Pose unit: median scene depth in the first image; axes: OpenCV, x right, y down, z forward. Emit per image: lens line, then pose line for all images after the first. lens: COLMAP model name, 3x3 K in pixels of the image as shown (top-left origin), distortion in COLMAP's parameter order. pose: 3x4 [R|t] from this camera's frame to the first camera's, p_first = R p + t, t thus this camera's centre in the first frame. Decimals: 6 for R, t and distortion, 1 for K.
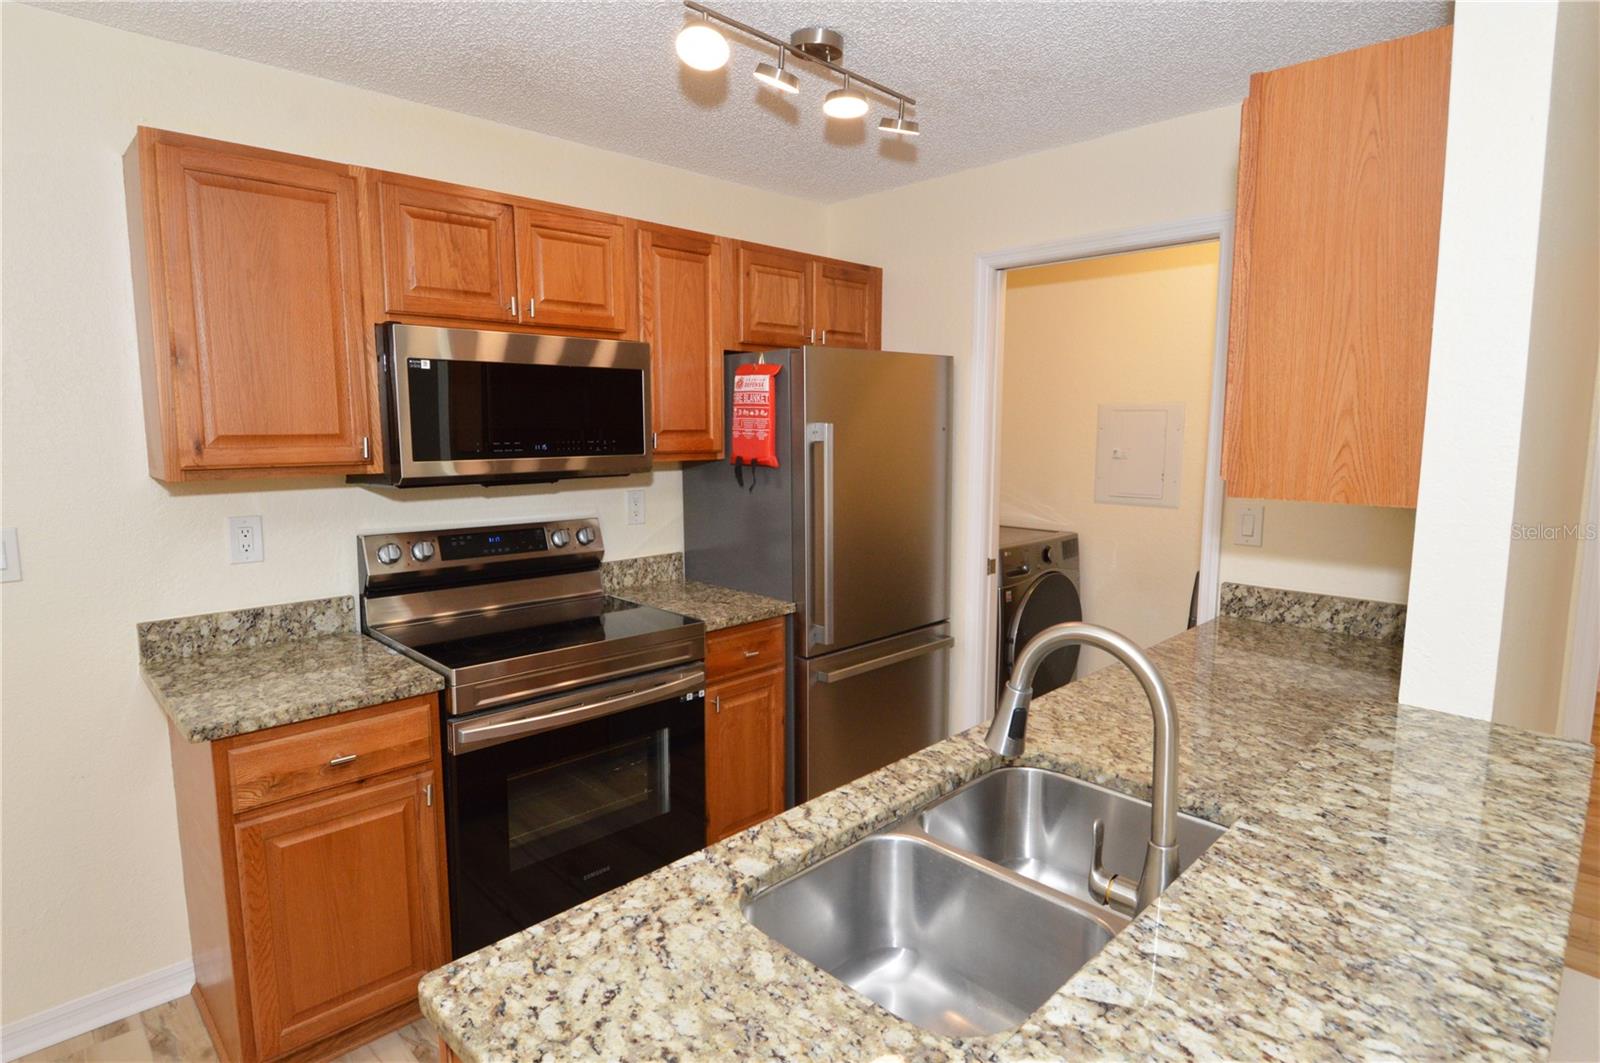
lens RADIAL K [[849.9, 0, 804.0], [0, 849.9, 522.7], [0, 0, 1]] dist [0.015588, -0.026769]
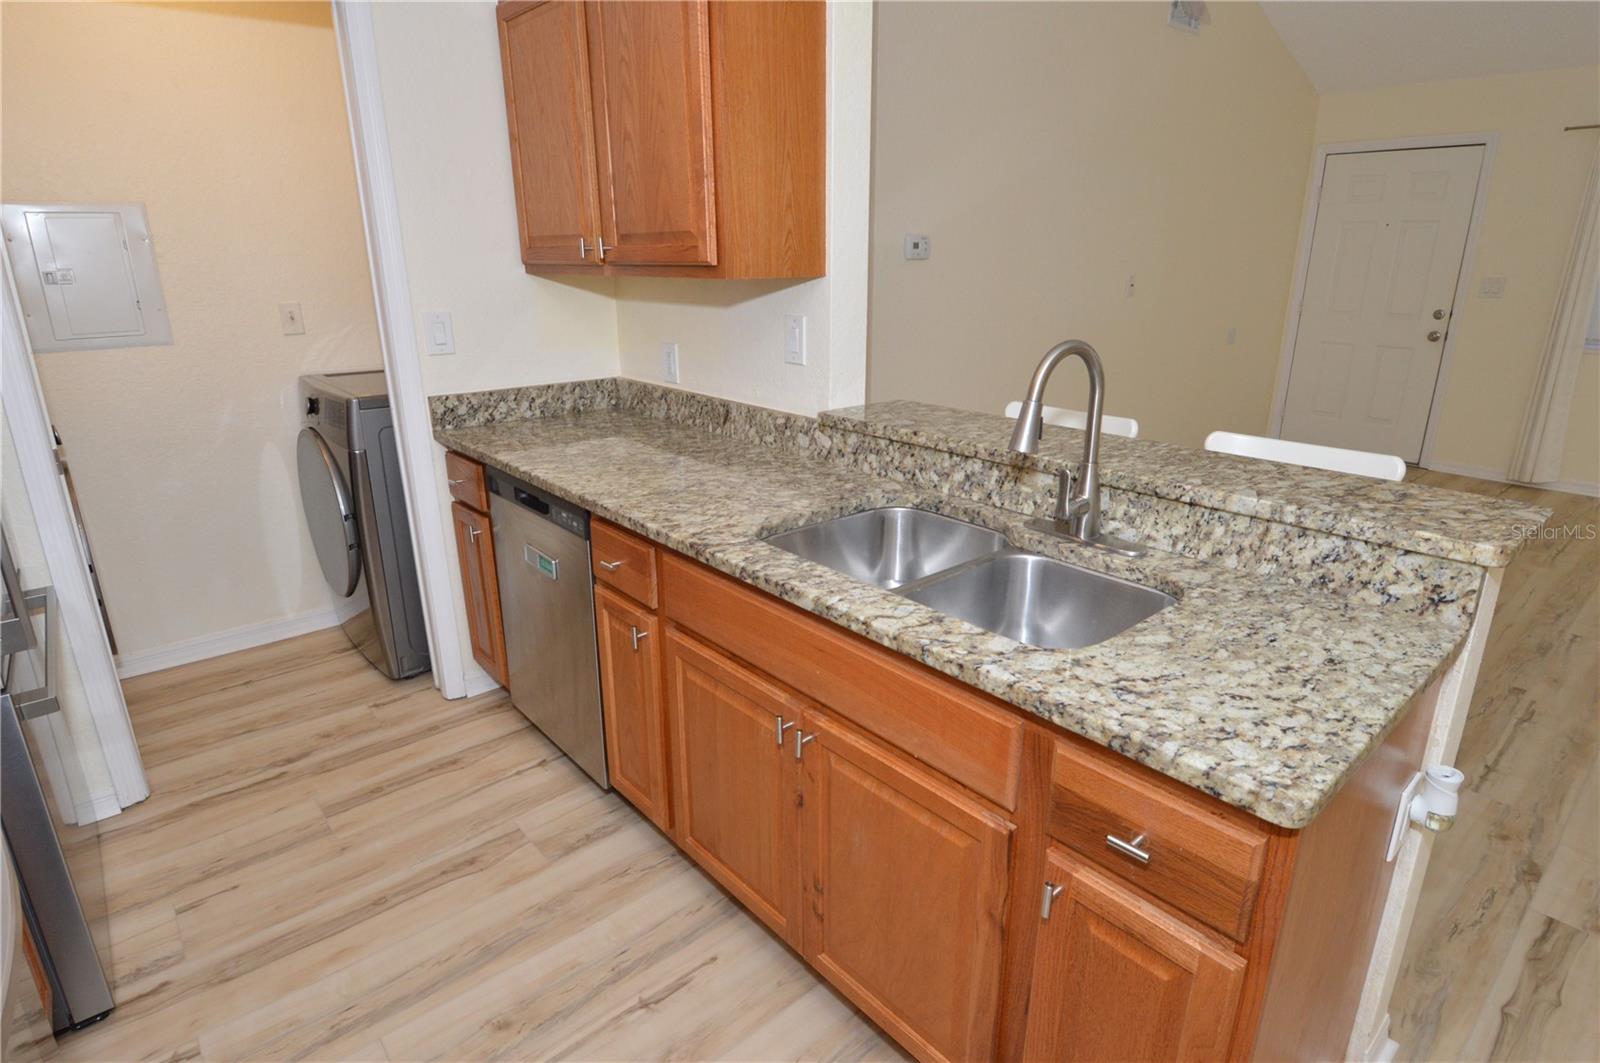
lens RADIAL K [[846.0, 0, 803.3], [0, 846.0, 523.7], [0, 0, 1]] dist [0.017388, -0.027763]
pose [[0.068586, -0.305767, 0.949633, -0.571290], [0.123629, 0.947142, 0.296036, -0.034940], [-0.989956, 0.097098, 0.102762, 0.640927]]
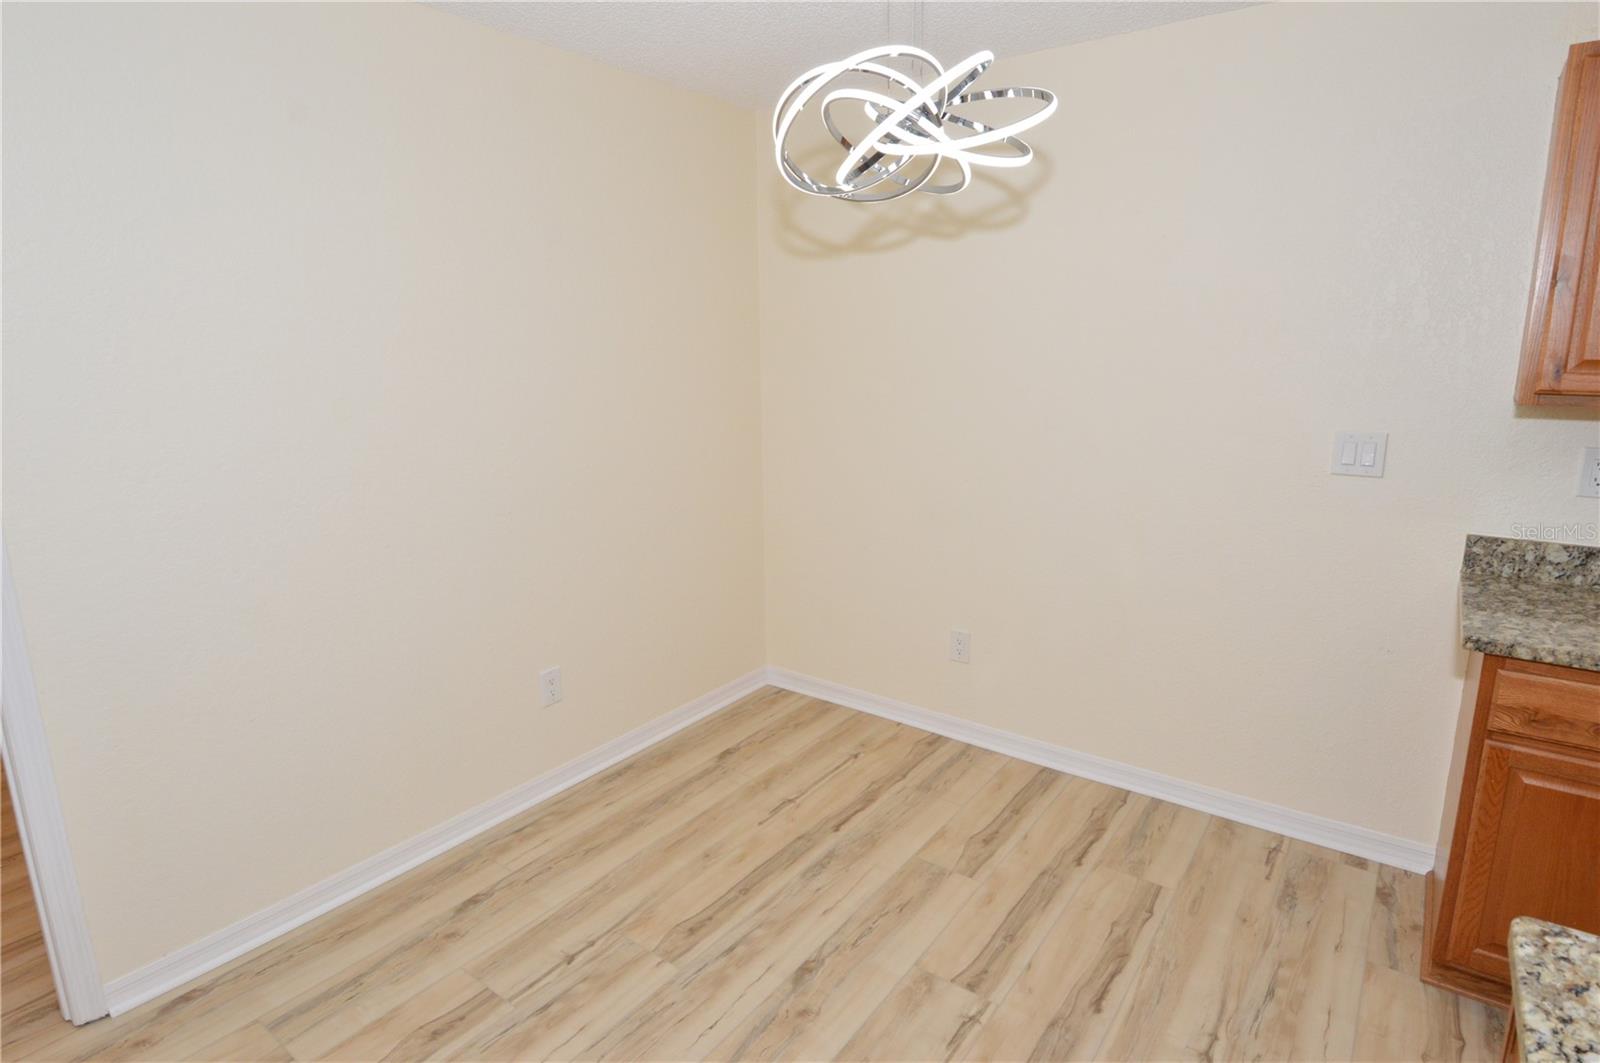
lens RADIAL K [[849.9, 0, 804.0], [0, 849.9, 522.7], [0, 0, 1]] dist [0.015588, -0.026769]
pose [[0.152929, 0.199414, -0.967908, 0.130618], [-0.110159, 0.976765, 0.183834, -0.000992], [0.982078, 0.078510, 0.171343, -0.012613]]
